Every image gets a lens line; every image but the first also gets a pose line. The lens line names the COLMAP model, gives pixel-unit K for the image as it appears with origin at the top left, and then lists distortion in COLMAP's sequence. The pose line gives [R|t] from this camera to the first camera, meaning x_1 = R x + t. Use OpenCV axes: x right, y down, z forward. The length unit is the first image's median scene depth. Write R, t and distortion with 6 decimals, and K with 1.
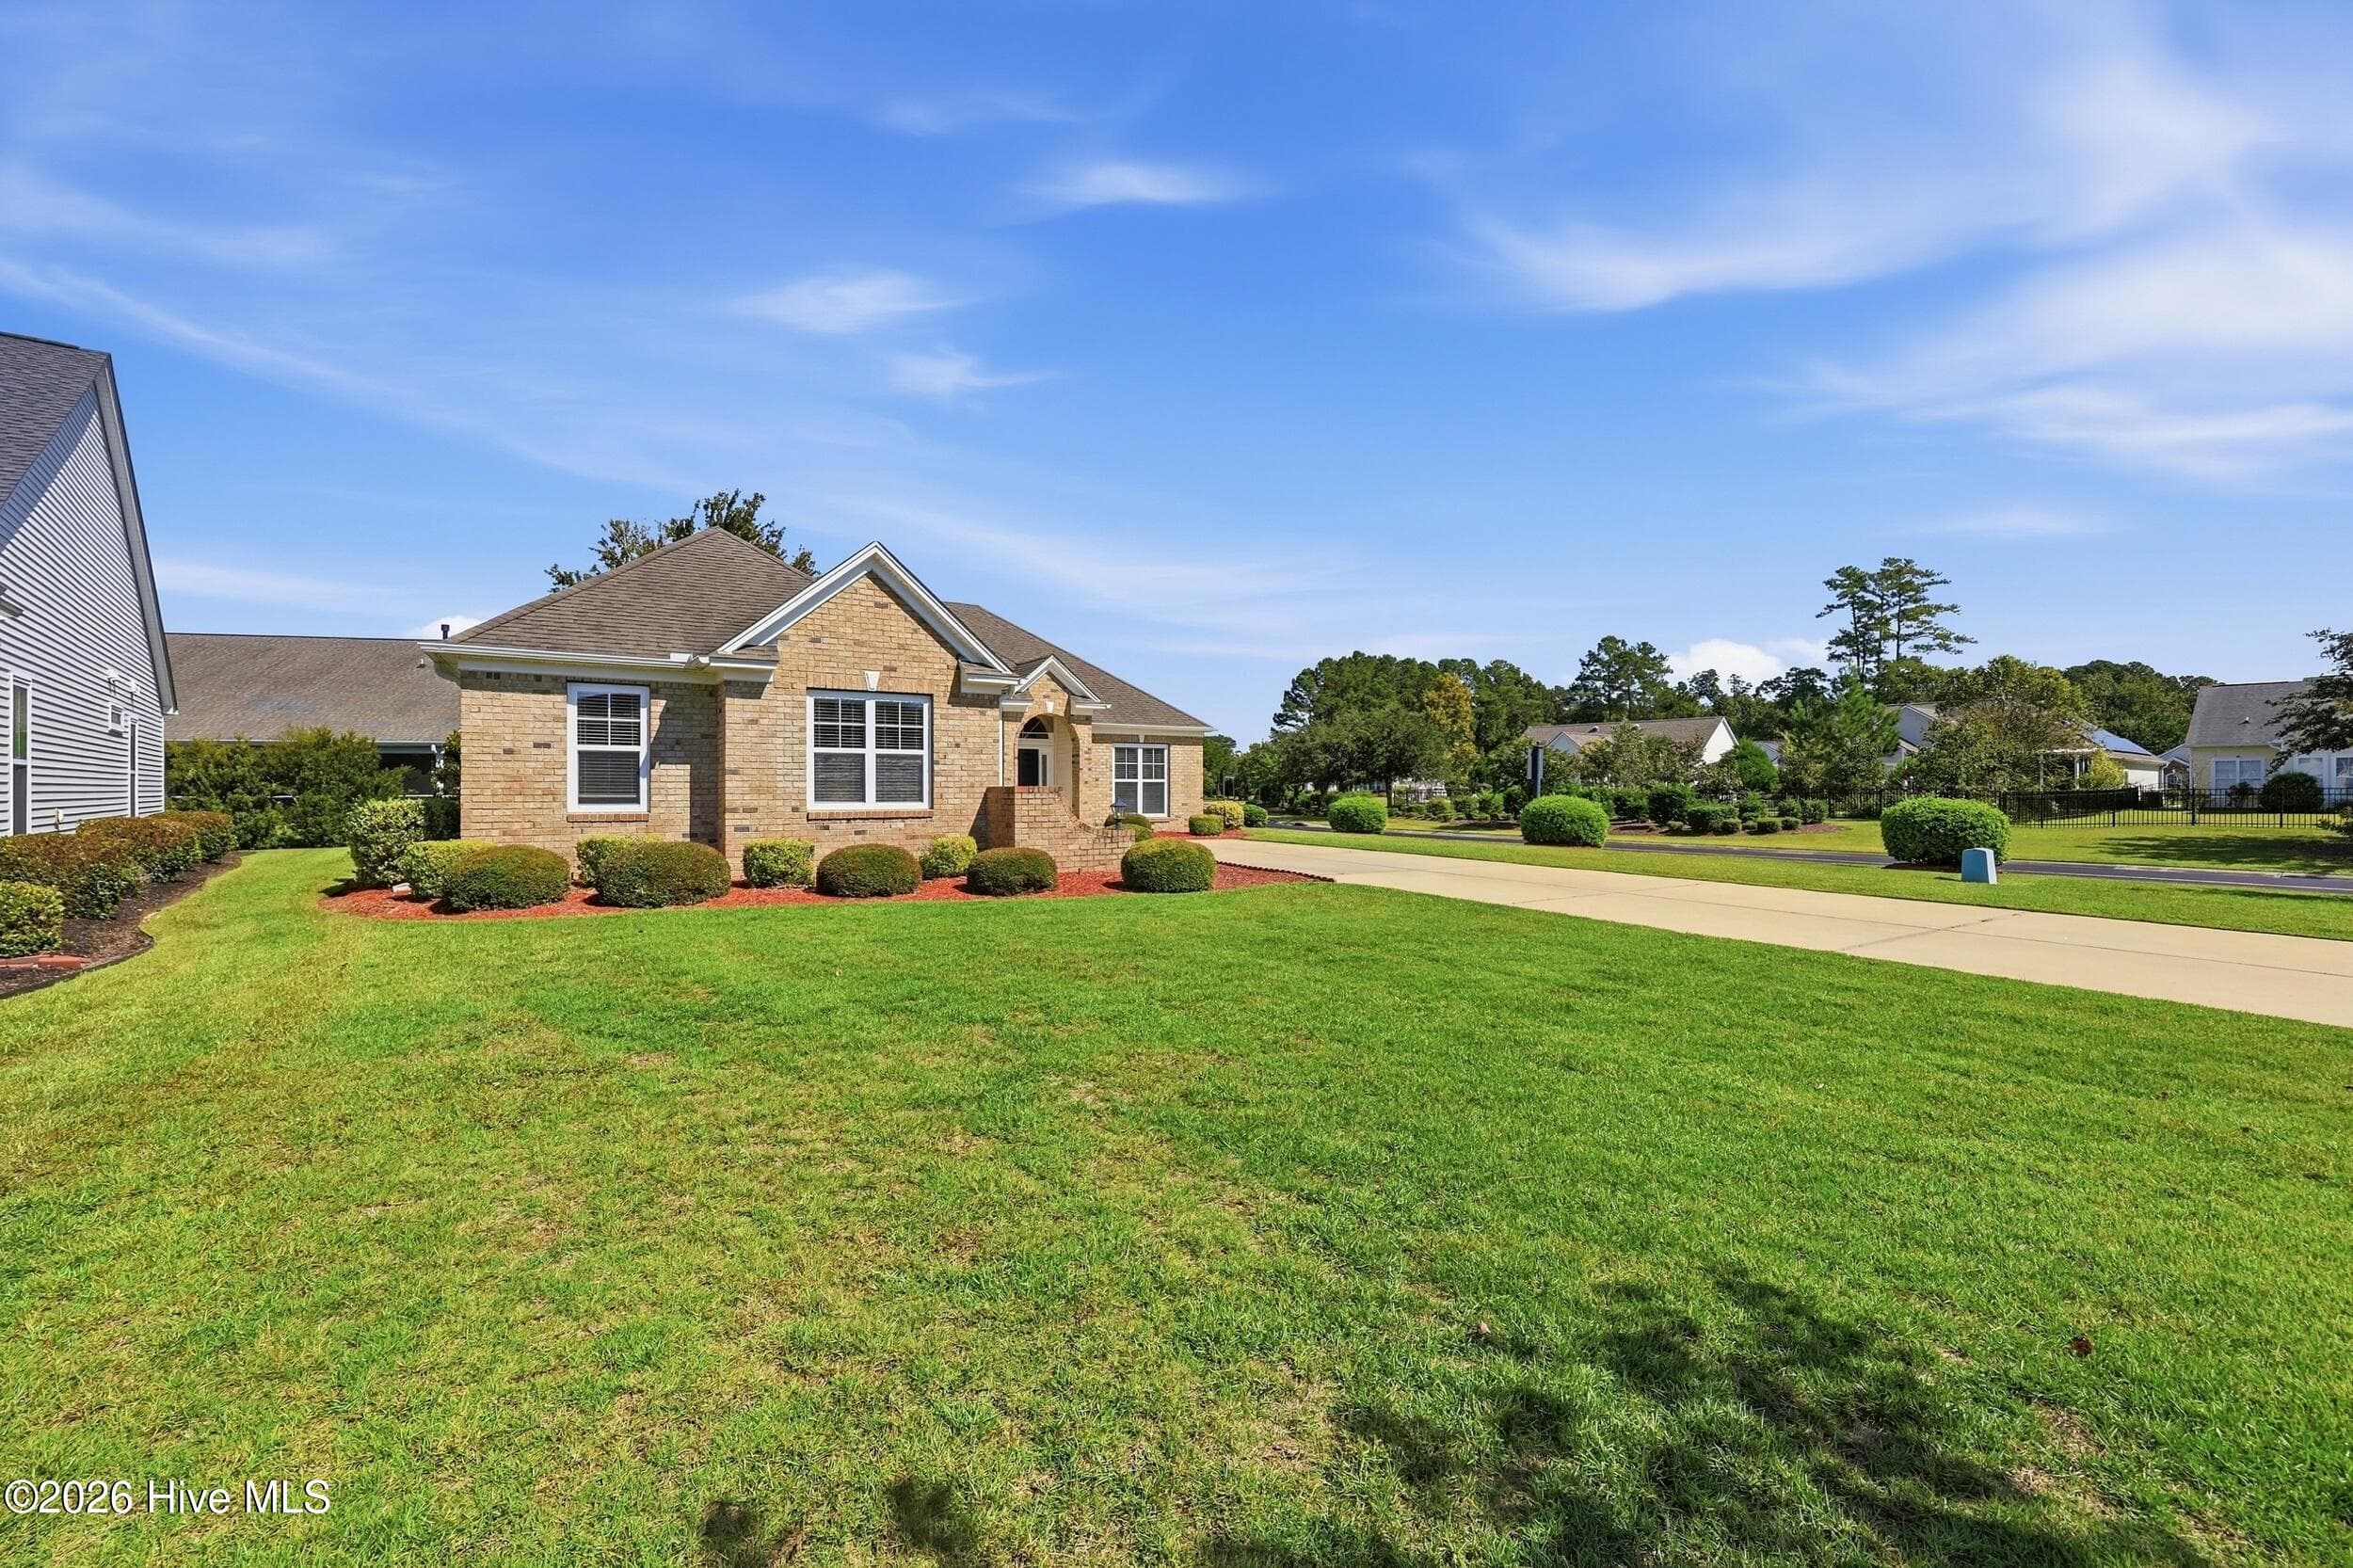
lens RADIAL K [[962.9, 0, 1173.2], [0, 962.9, 791.2], [0, 0, 1]] dist [0.001999, -0.000067]
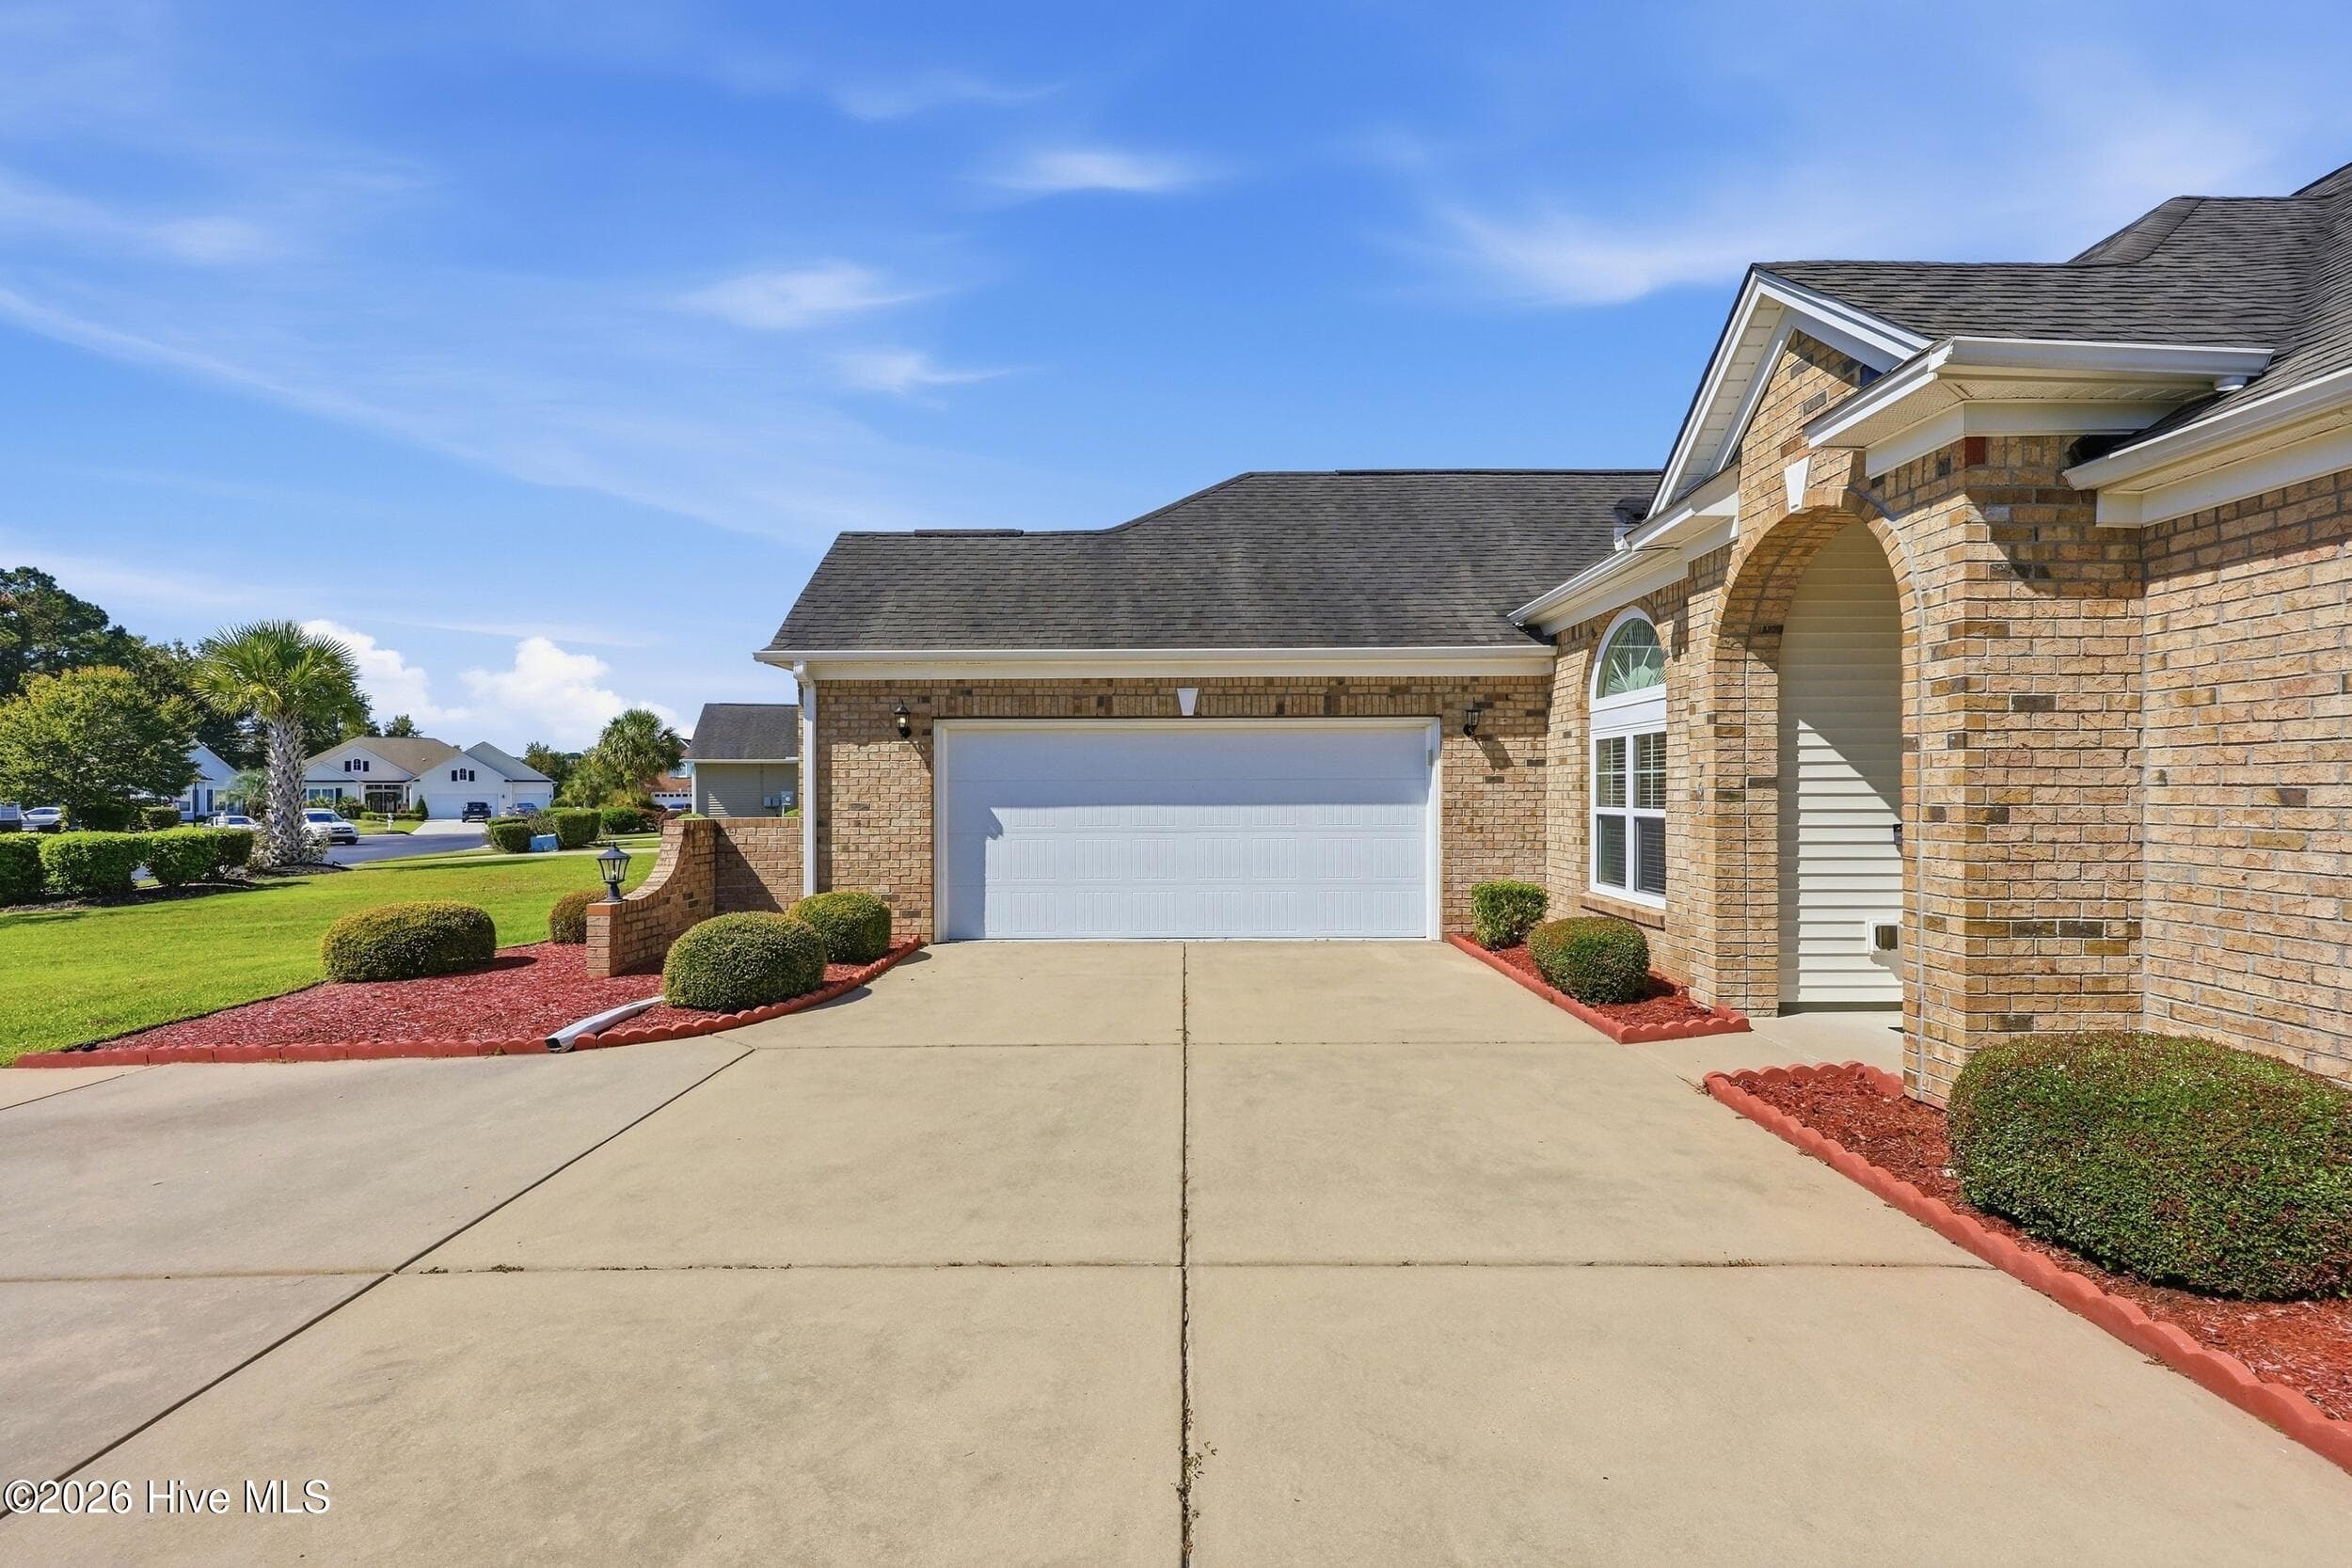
lens RADIAL K [[962.4, 0, 1172.7], [0, 962.4, 791.2], [0, 0, 1]] dist [0.001999, -0.000067]
pose [[-0.543273, 0.004573, -0.839544, 0.241032], [0.004765, 0.999986, 0.002364, -0.024459], [0.839542, -0.002716, -0.543287, 1.619314]]
